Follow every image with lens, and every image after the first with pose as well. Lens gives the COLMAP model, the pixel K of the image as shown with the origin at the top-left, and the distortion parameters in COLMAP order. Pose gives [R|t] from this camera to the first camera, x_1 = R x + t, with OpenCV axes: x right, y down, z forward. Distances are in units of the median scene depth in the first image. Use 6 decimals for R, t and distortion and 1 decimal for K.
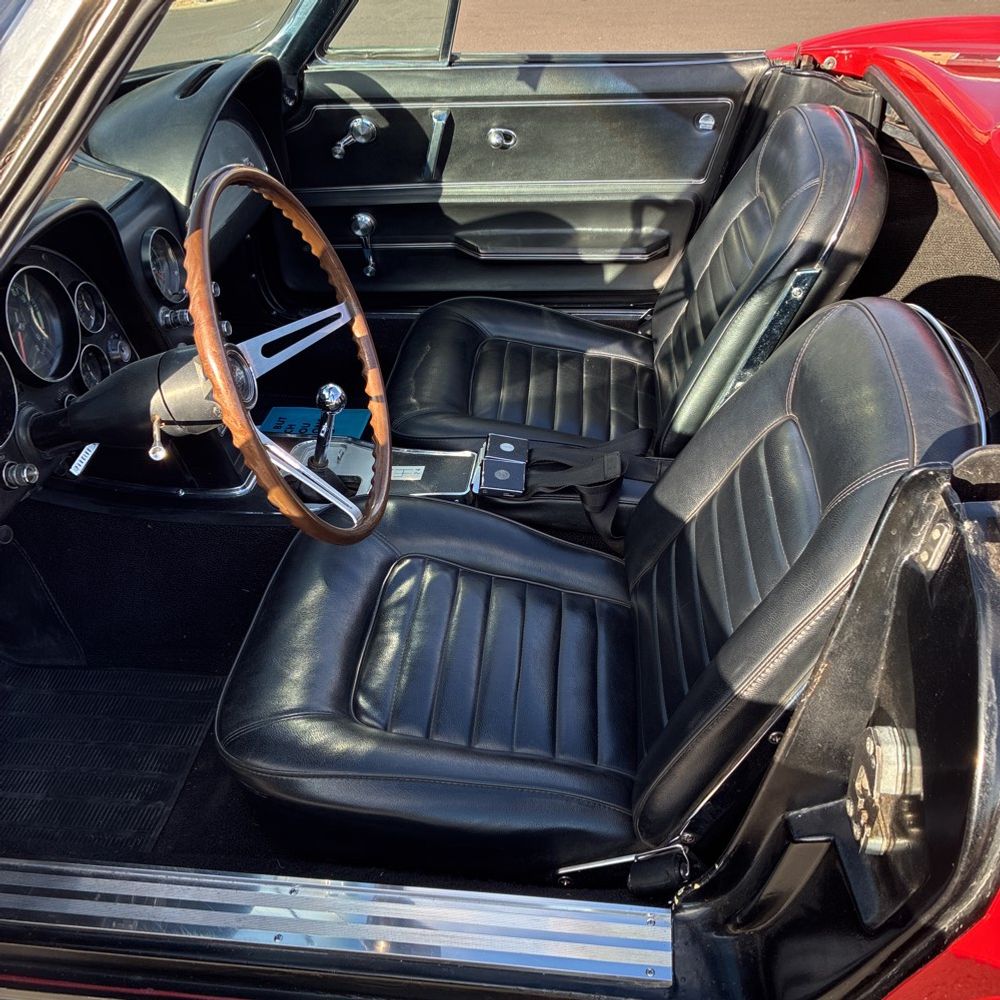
lens RADIAL K [[1016.3, 0, 500.0], [0, 1016.3, 500.0], [0, 0, 1]] dist [0.001560, -0.008615]
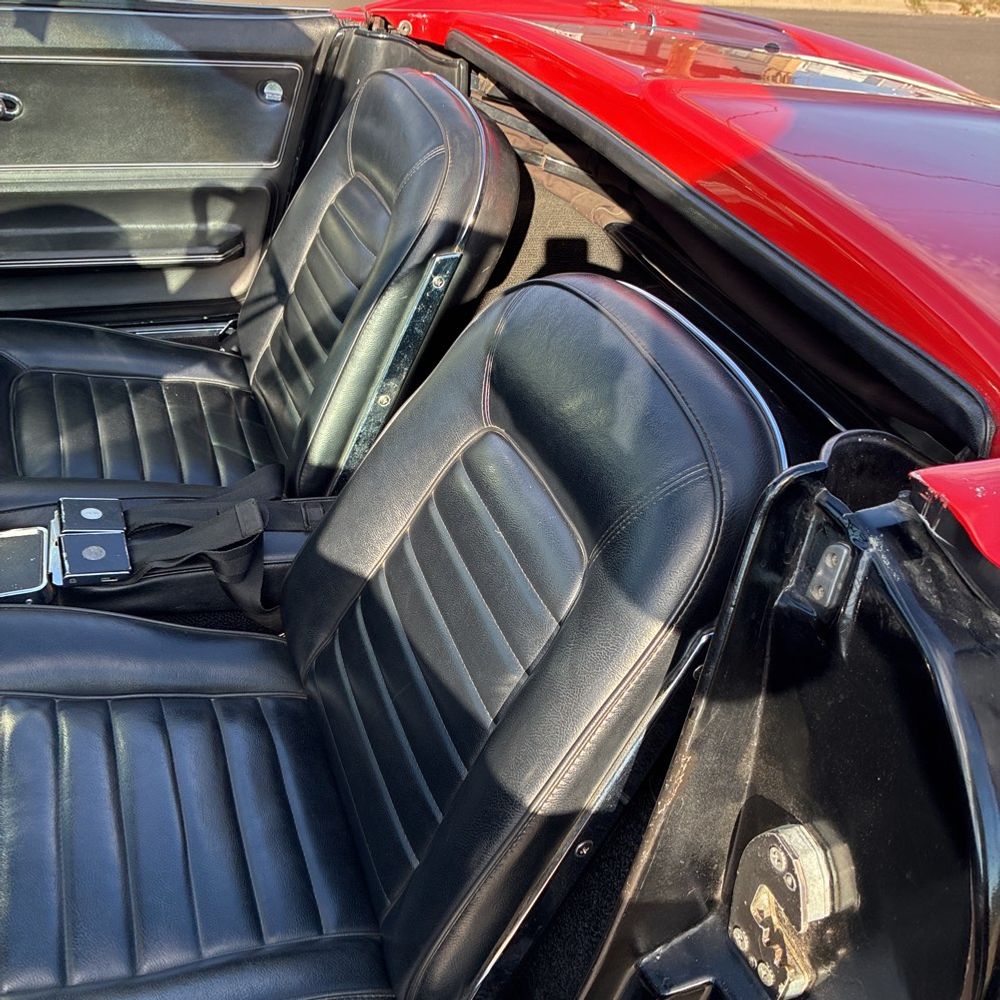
lens RADIAL K [[1001.8, 0, 510.8], [0, 1001.8, 502.1], [0, 0, 1]] dist [0.014612, 0.016044]
pose [[0.884747, -0.144127, 0.443228, -0.040363], [0.152085, 0.988208, 0.017758, -0.024350], [-0.440560, 0.051697, 0.896233, 0.196195]]
